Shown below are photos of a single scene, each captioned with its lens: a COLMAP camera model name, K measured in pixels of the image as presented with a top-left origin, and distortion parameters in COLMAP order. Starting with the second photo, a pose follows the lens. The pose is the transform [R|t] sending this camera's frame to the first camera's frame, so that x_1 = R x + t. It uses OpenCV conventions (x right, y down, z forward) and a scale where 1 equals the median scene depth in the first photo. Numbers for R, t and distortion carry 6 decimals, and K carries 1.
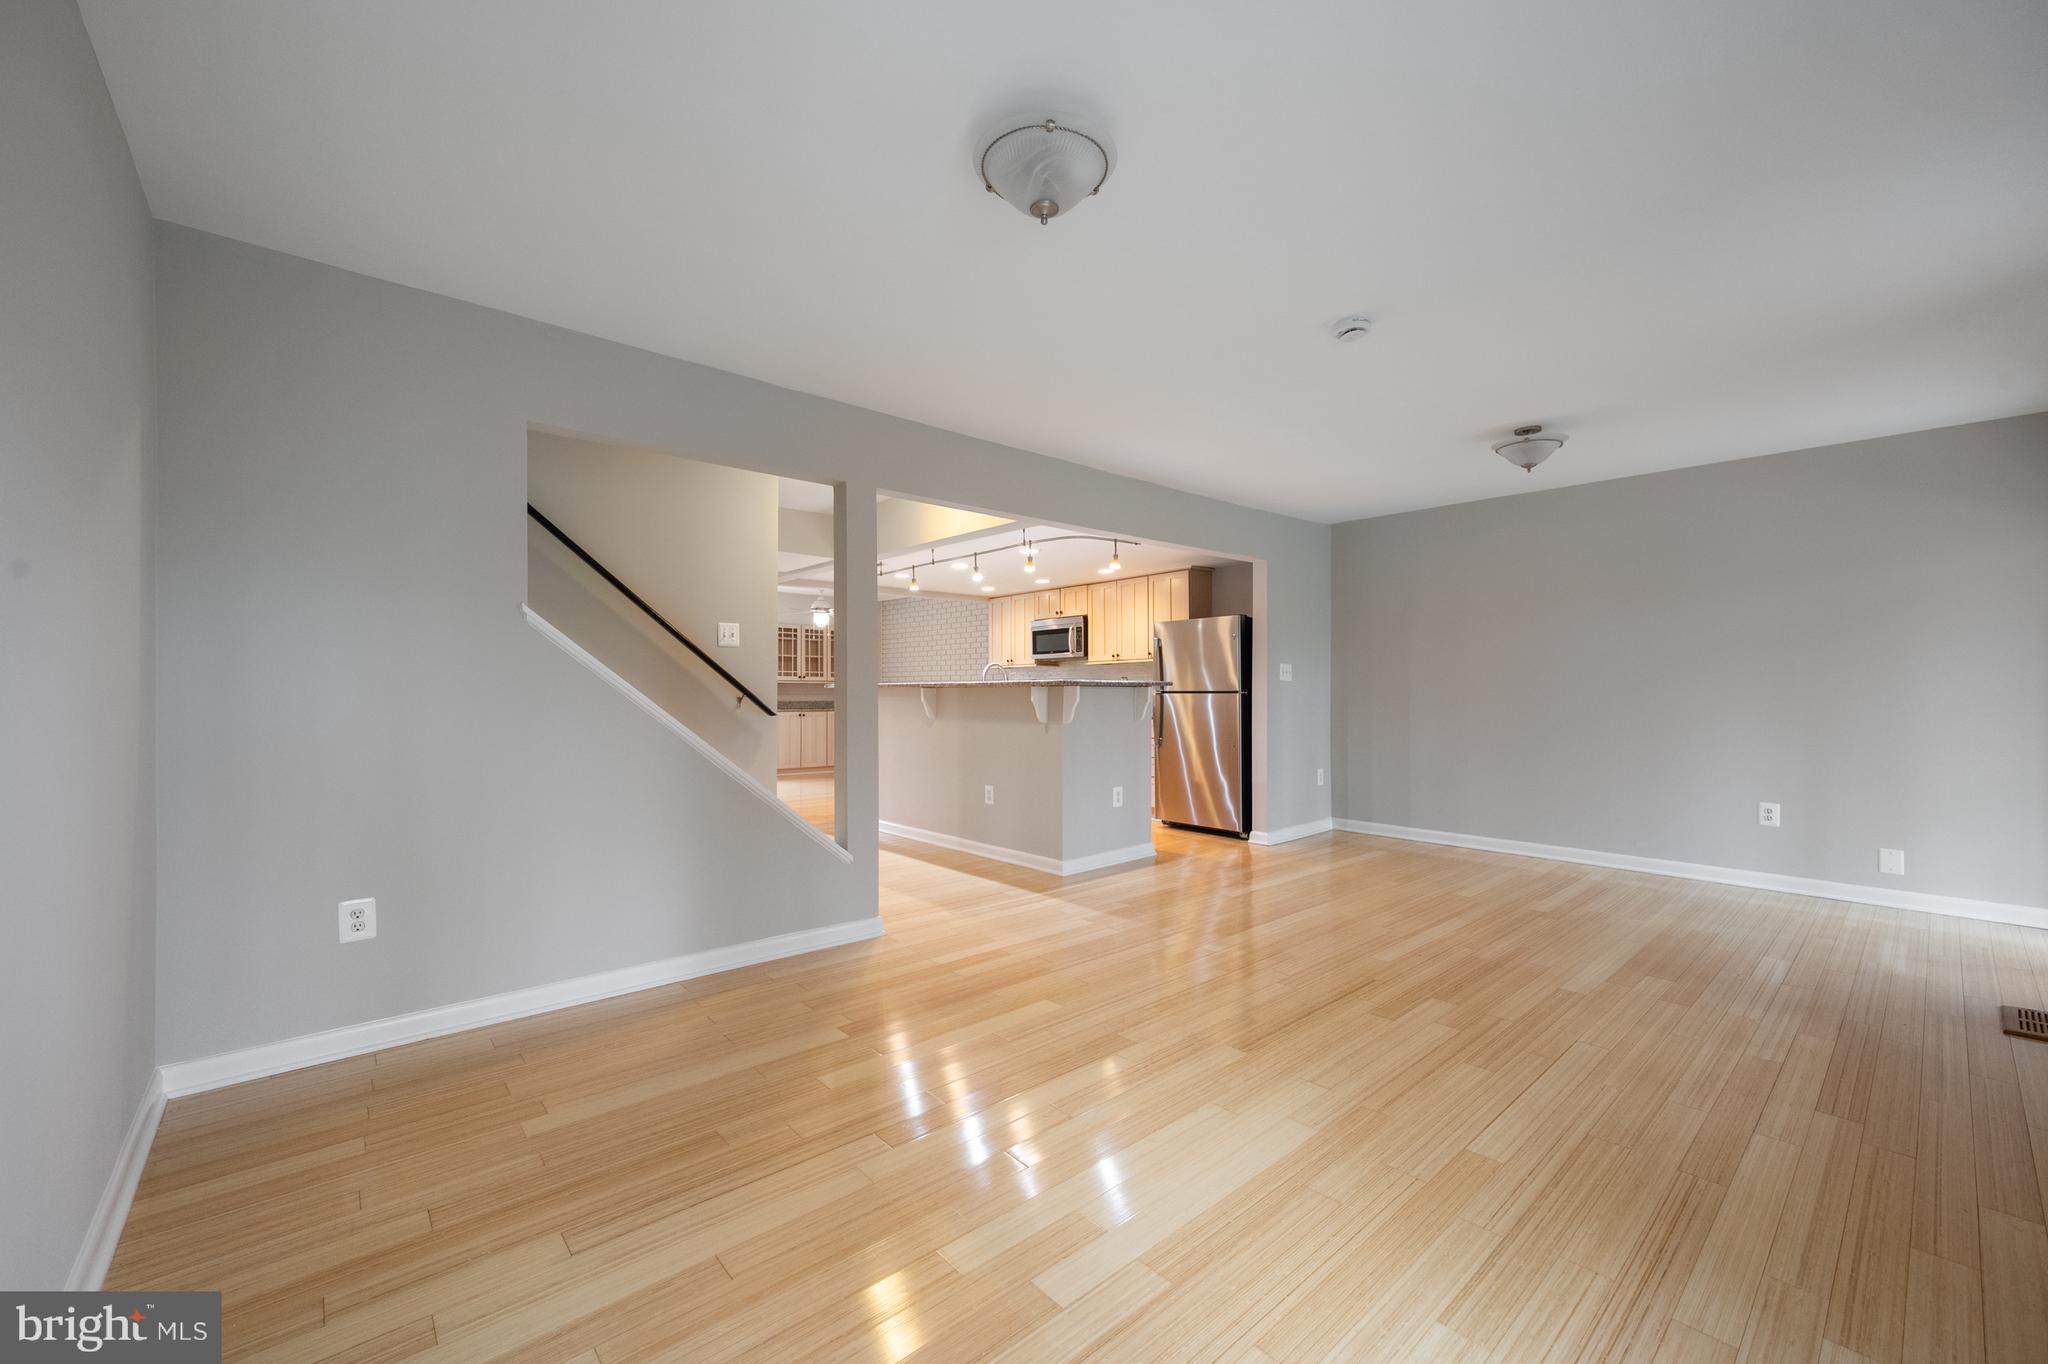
lens RADIAL K [[815.8, 0, 1017.1], [0, 815.8, 689.8], [0, 0, 1]] dist [0.000410, -0.000057]
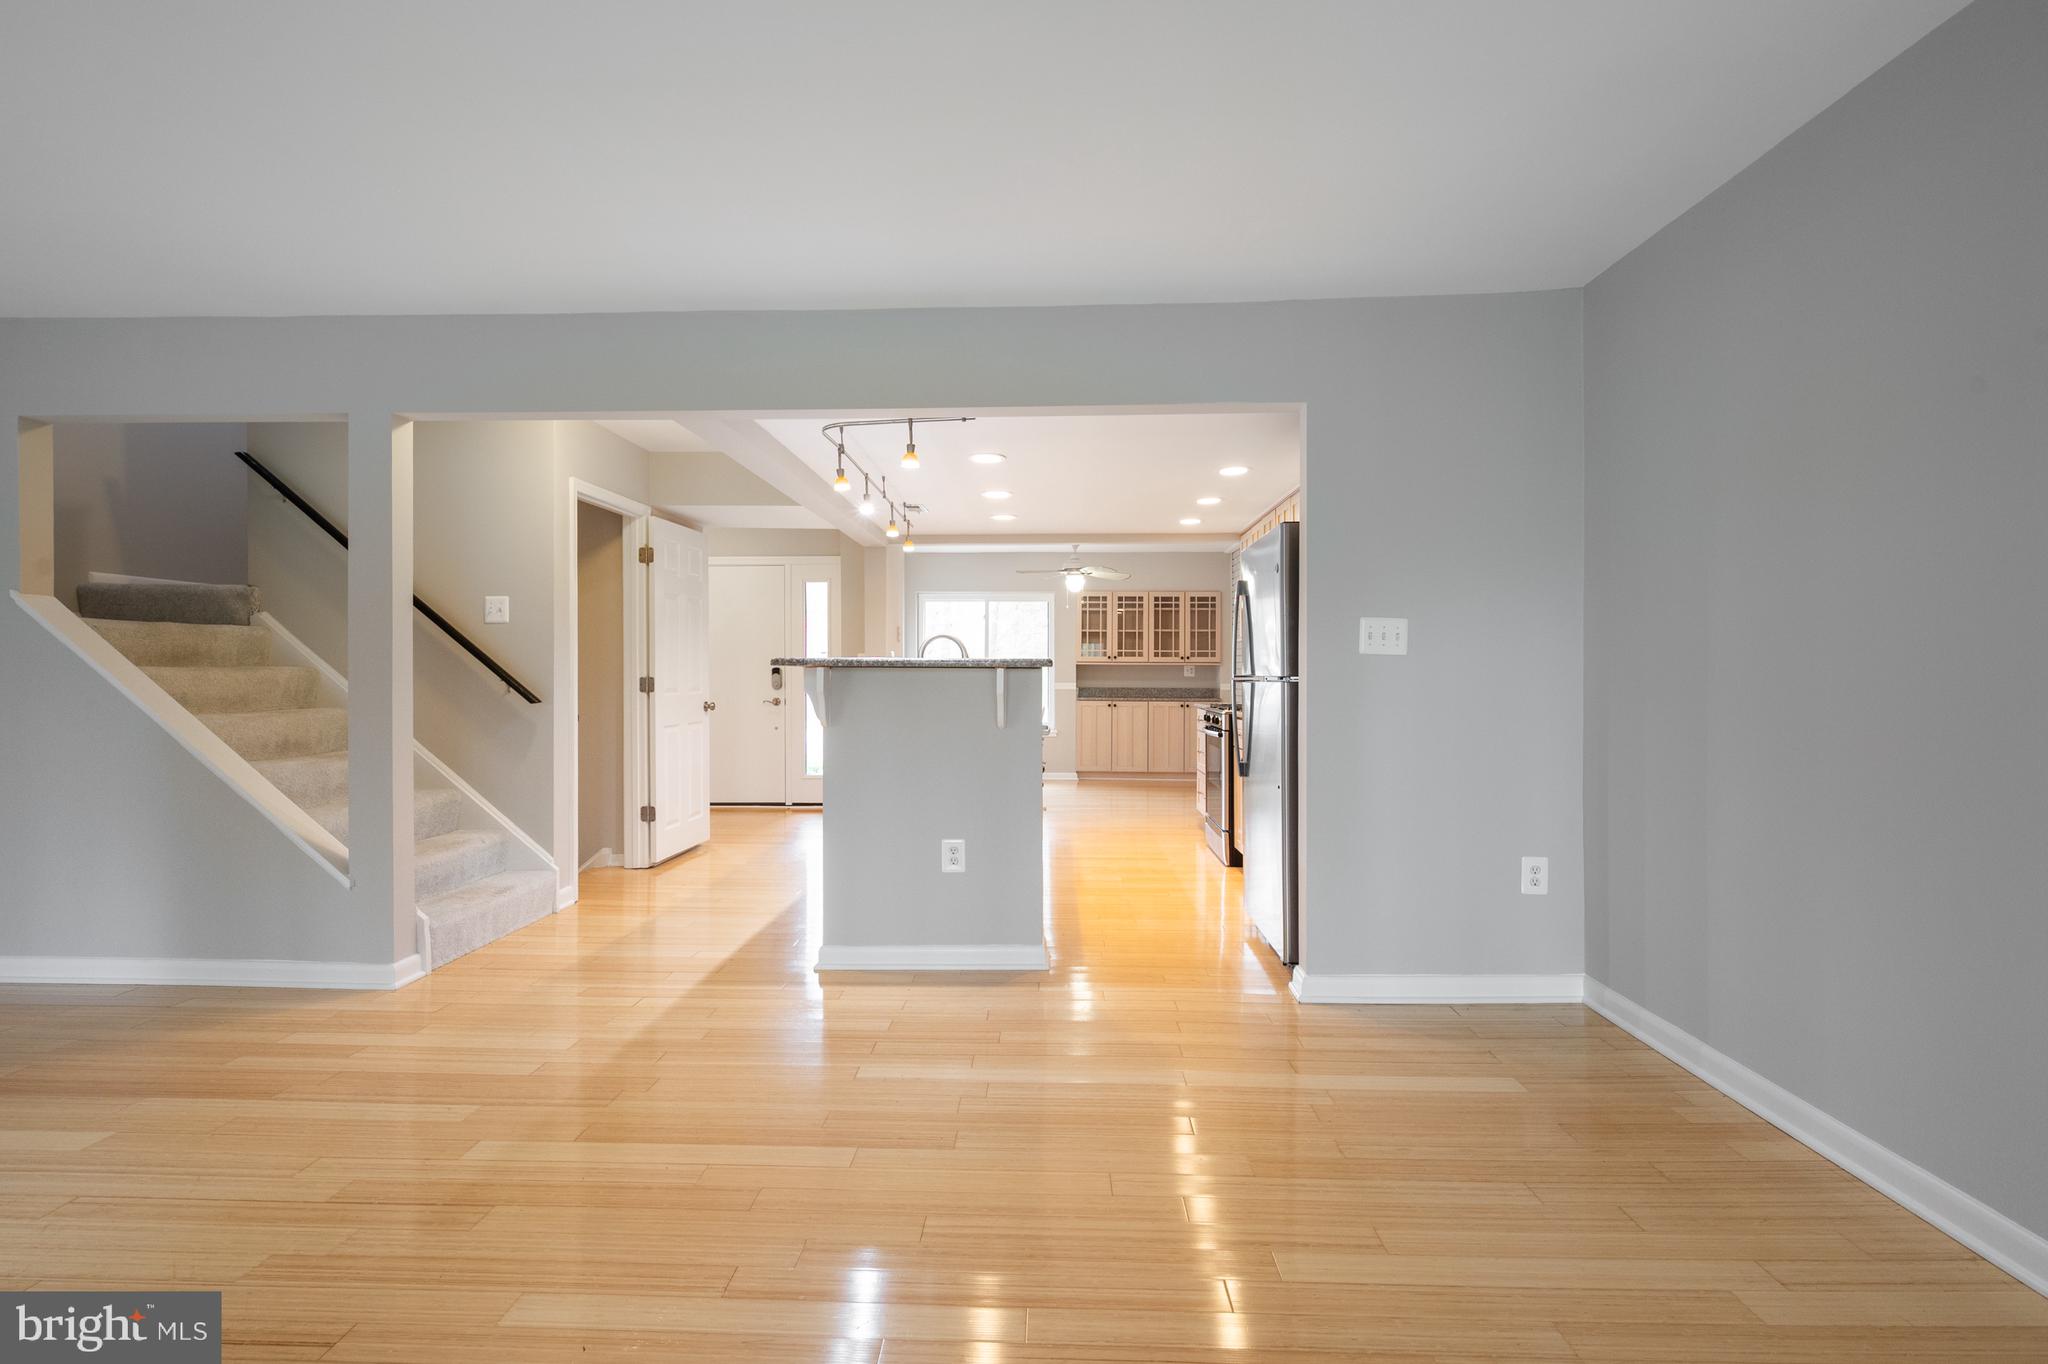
lens RADIAL K [[956.6, 0, 1021.4], [0, 956.6, 677.9], [0, 0, 1]] dist [0.000068, -0.000339]
pose [[0.725576, 0.004803, -0.688125, 0.745356], [-0.001926, 0.999986, 0.004948, -0.000604], [0.688139, -0.002265, 0.725575, 0.628139]]
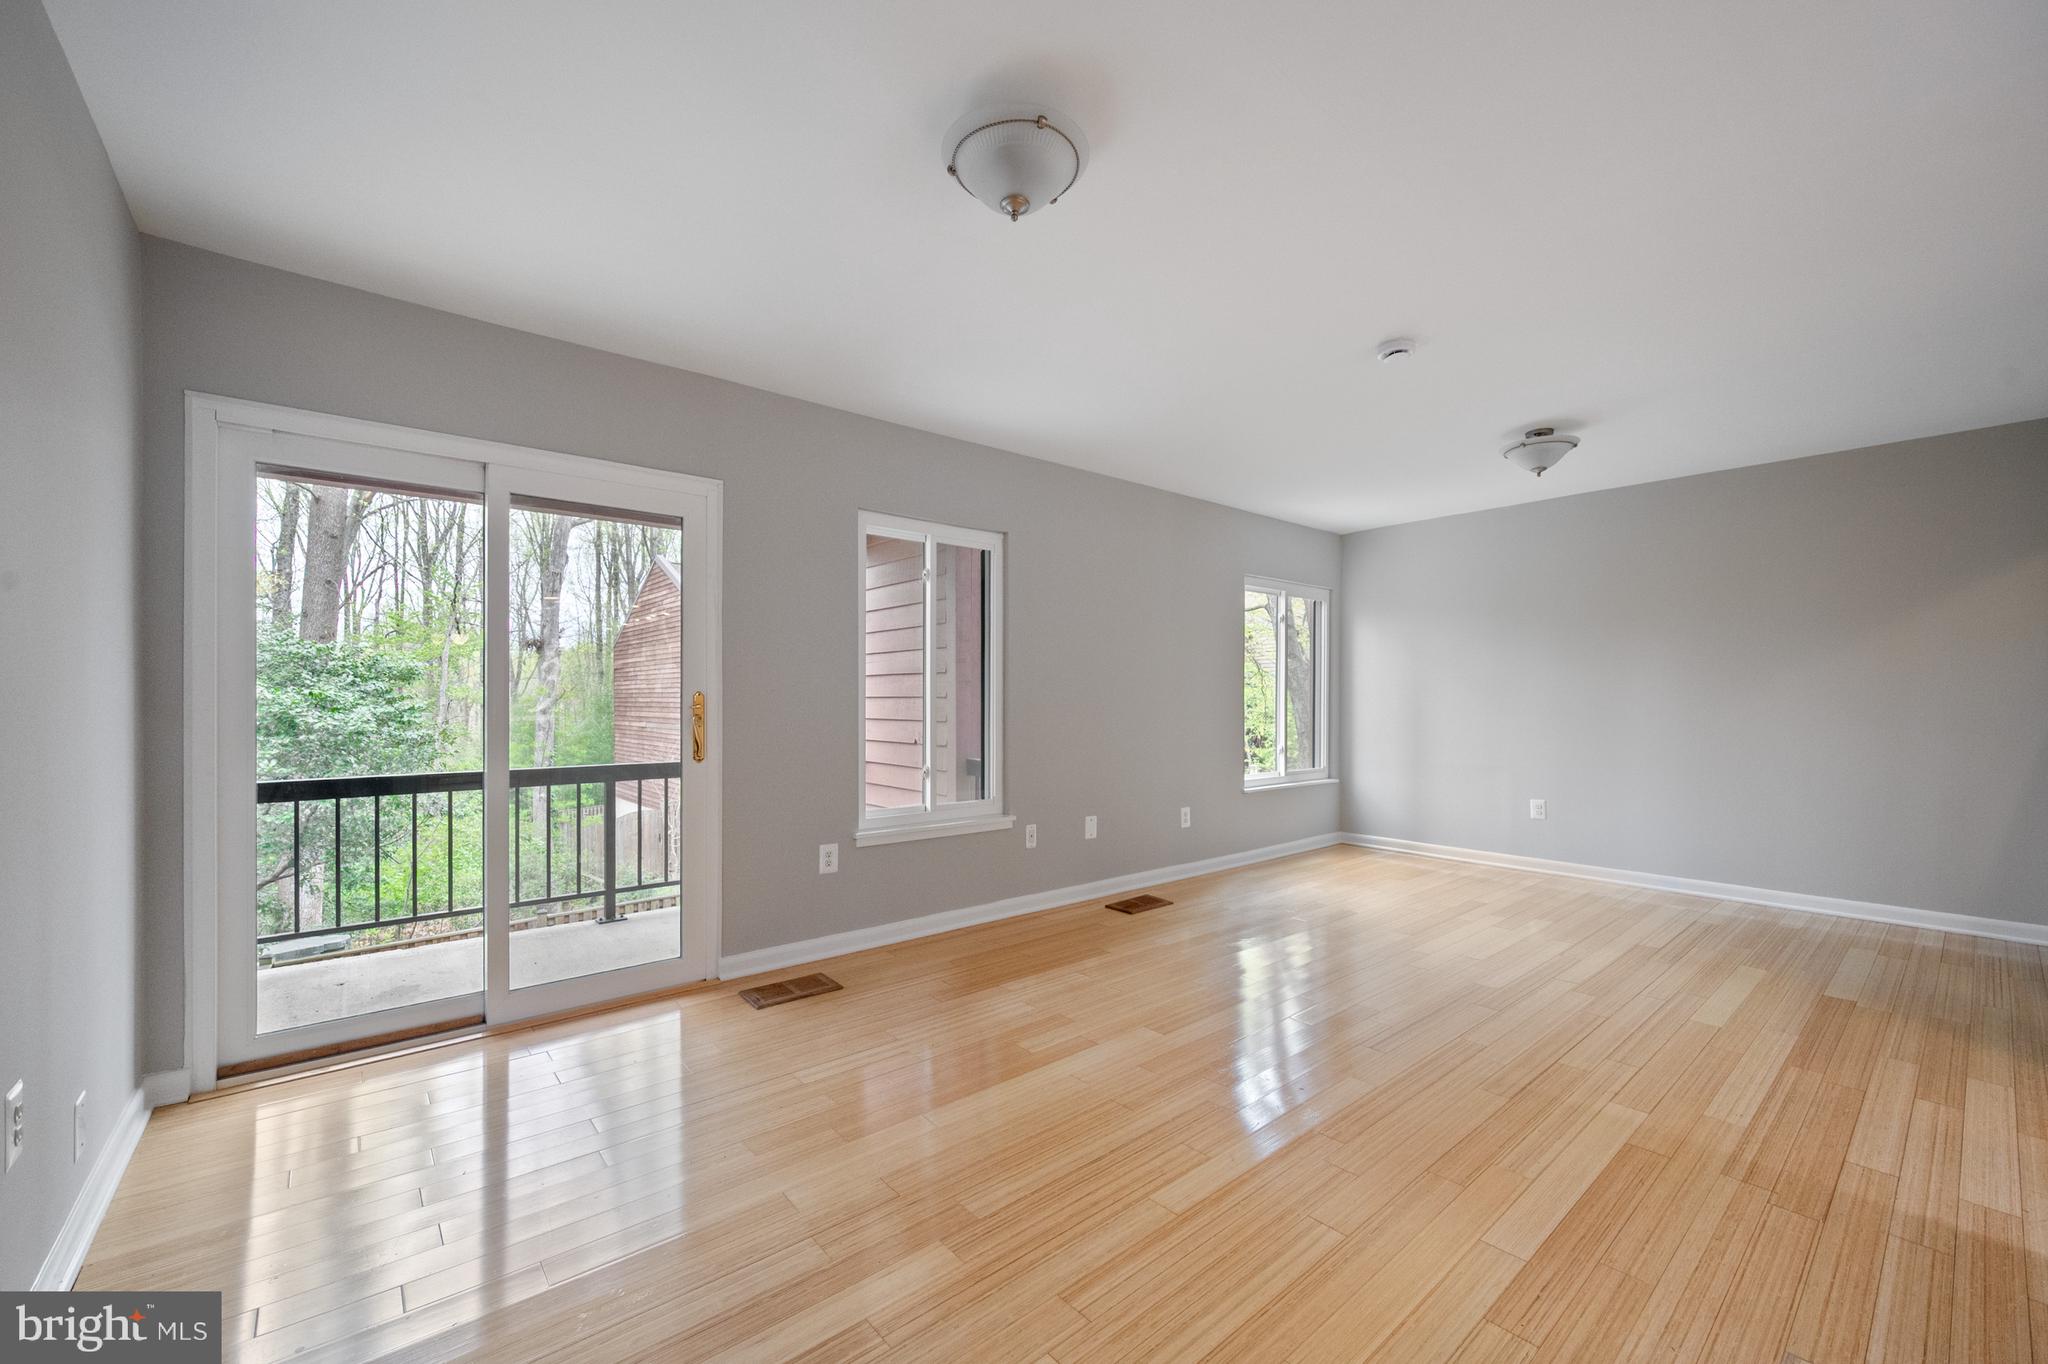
lens RADIAL K [[815.8, 0, 1017.1], [0, 815.8, 689.8], [0, 0, 1]] dist [0.000410, -0.000057]
pose [[-0.999810, -0.001776, 0.019410, 0.558021], [-0.001914, 0.999973, -0.007113, -0.003519], [-0.019396, -0.007149, -0.999786, 1.310035]]
